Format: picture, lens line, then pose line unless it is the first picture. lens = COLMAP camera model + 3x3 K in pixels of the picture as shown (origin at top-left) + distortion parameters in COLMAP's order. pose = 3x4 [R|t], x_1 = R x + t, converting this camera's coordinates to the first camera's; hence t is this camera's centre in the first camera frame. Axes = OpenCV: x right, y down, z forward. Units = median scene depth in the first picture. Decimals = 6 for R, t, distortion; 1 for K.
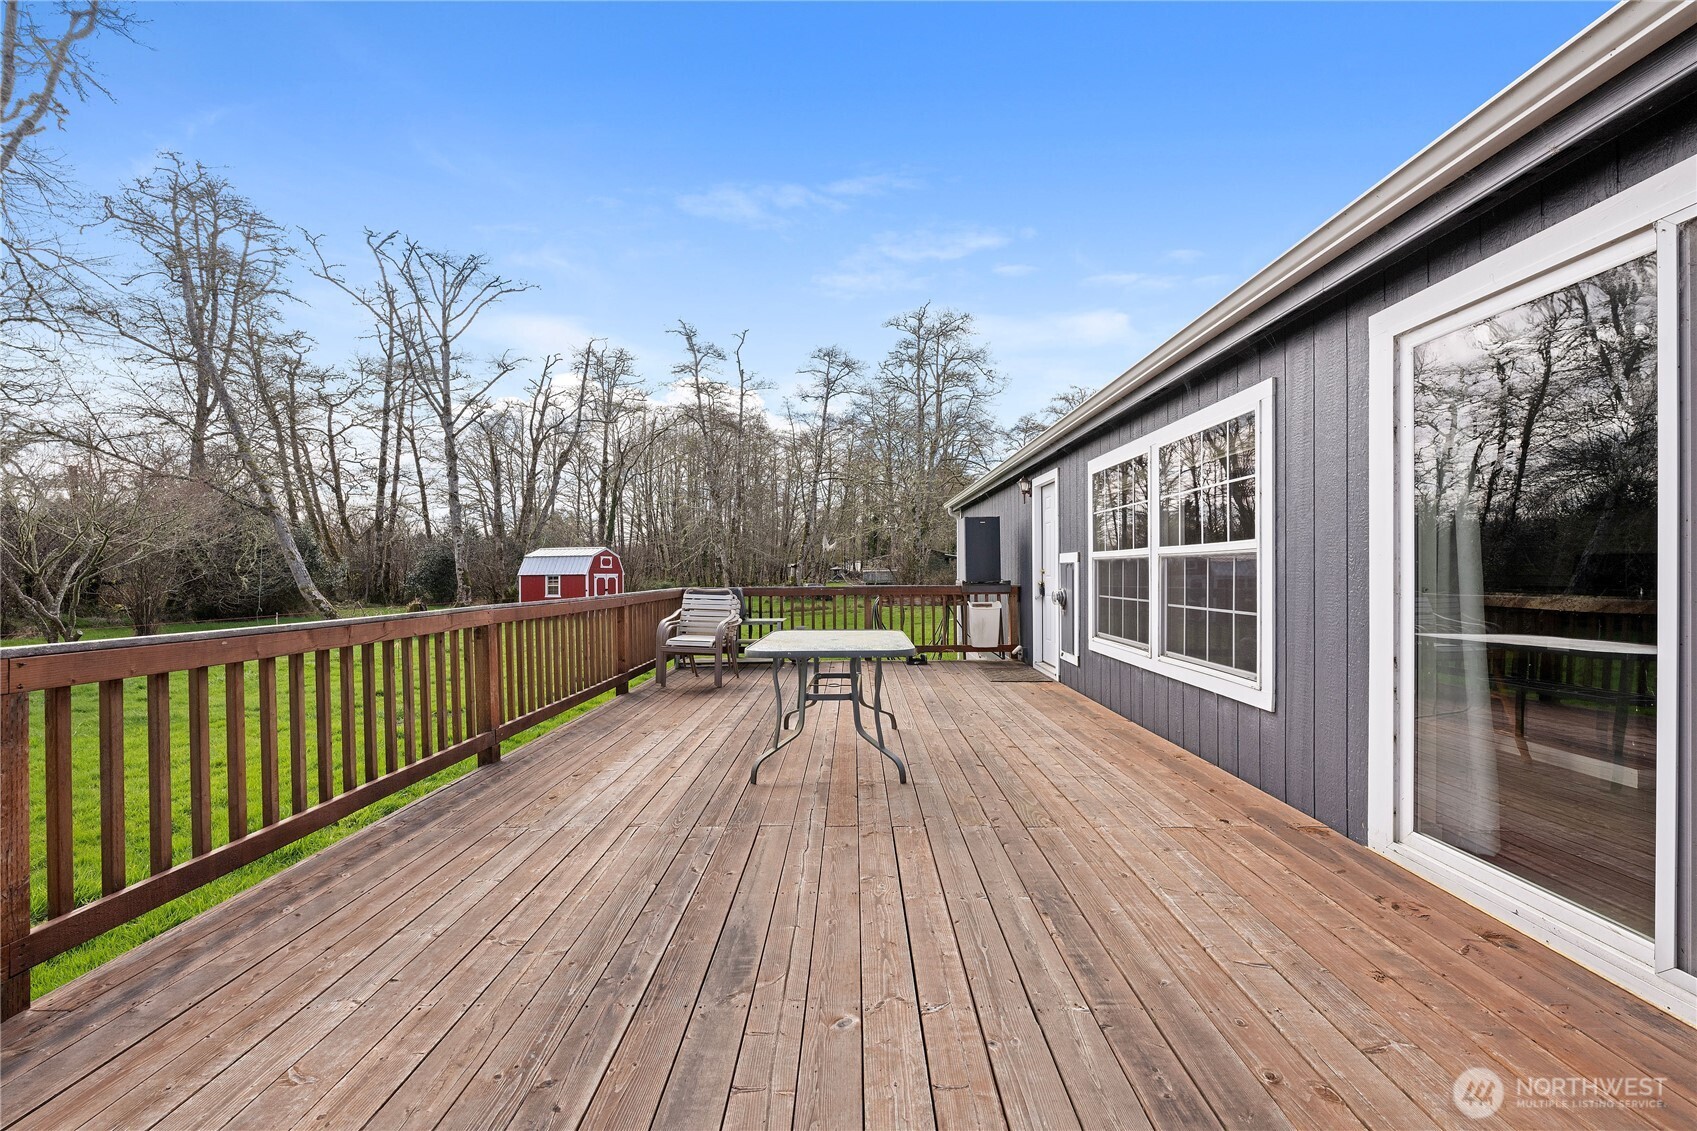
lens RADIAL K [[668.7, 0, 846.9], [0, 668.7, 571.1], [0, 0, 1]] dist [0.000997, 0.000377]
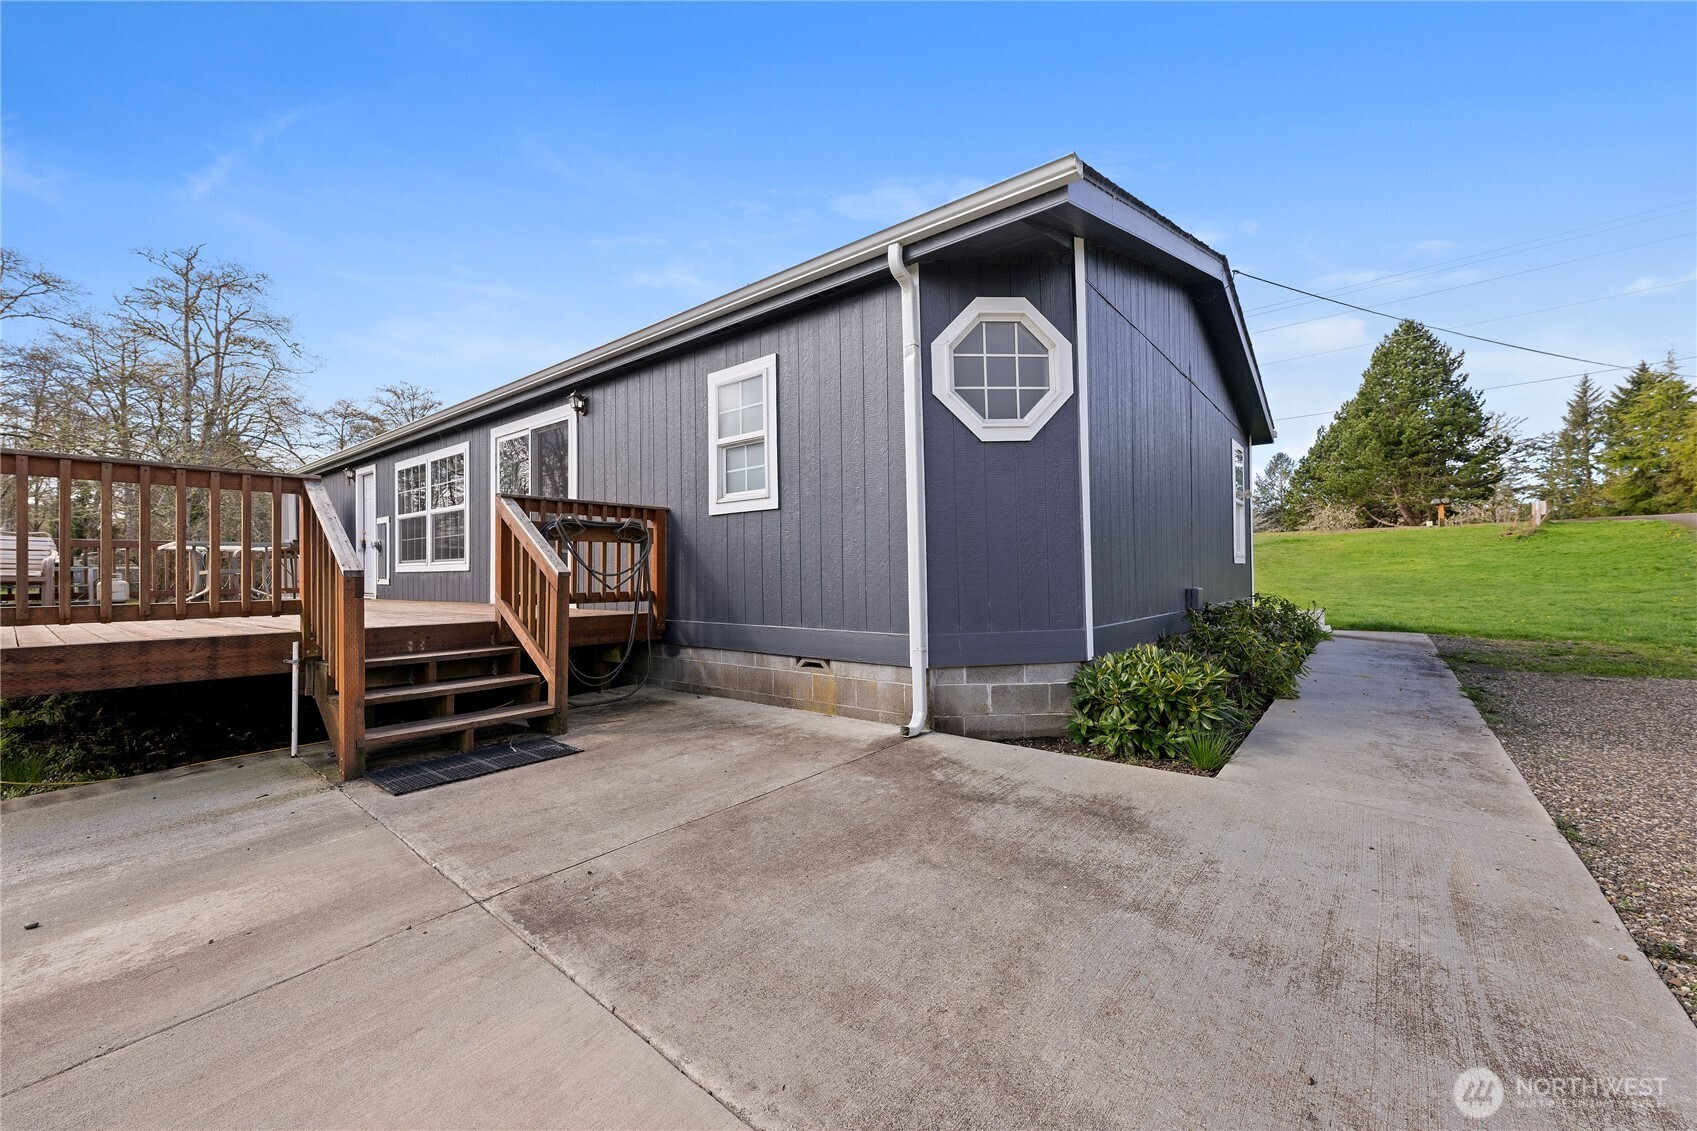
lens RADIAL K [[668.7, 0, 845.0], [0, 668.7, 569.0], [0, 0, 1]] dist [0.000997, 0.000377]
pose [[0.617520, 0.003645, 0.786547, -0.040094], [0.008248, 0.999904, -0.011110, 0.019791], [-0.786512, 0.013348, 0.617431, -0.139874]]
